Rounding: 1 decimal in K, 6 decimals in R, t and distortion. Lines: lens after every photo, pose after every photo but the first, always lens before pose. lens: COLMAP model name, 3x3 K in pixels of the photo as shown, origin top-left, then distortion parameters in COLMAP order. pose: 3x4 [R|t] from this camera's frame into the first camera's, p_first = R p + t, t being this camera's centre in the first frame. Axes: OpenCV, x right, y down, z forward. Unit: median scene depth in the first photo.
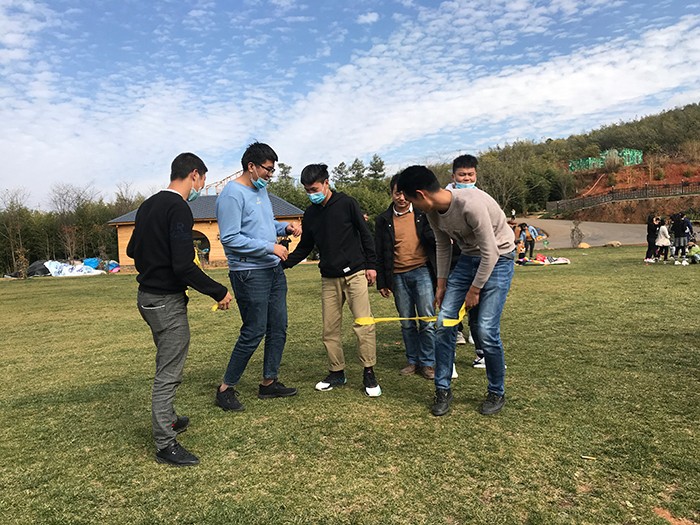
lens RADIAL K [[541.2, 0, 345.9], [0, 541.2, 264.8], [0, 0, 1]] dist [-0.000909, 0.005161]
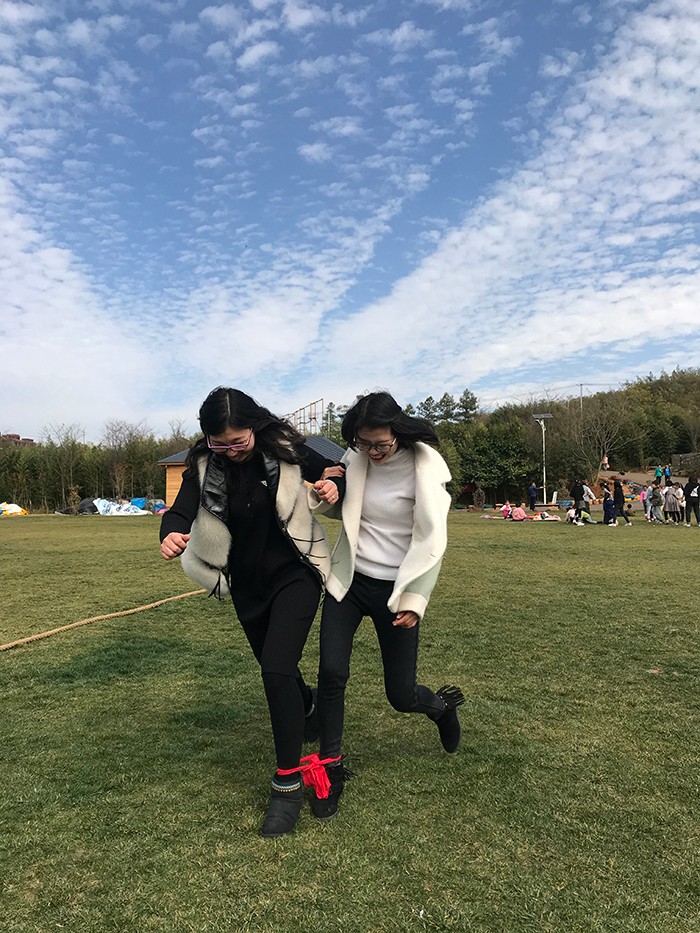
lens RADIAL K [[755.3, 0, 352.6], [0, 755.3, 447.8], [0, 0, 1]] dist [0.003174, -0.003055]
pose [[0.986766, 0.034435, -0.158453, 0.141354], [-0.049829, 0.994303, -0.094229, 0.008201], [0.154305, 0.100877, 0.982860, -0.334153]]
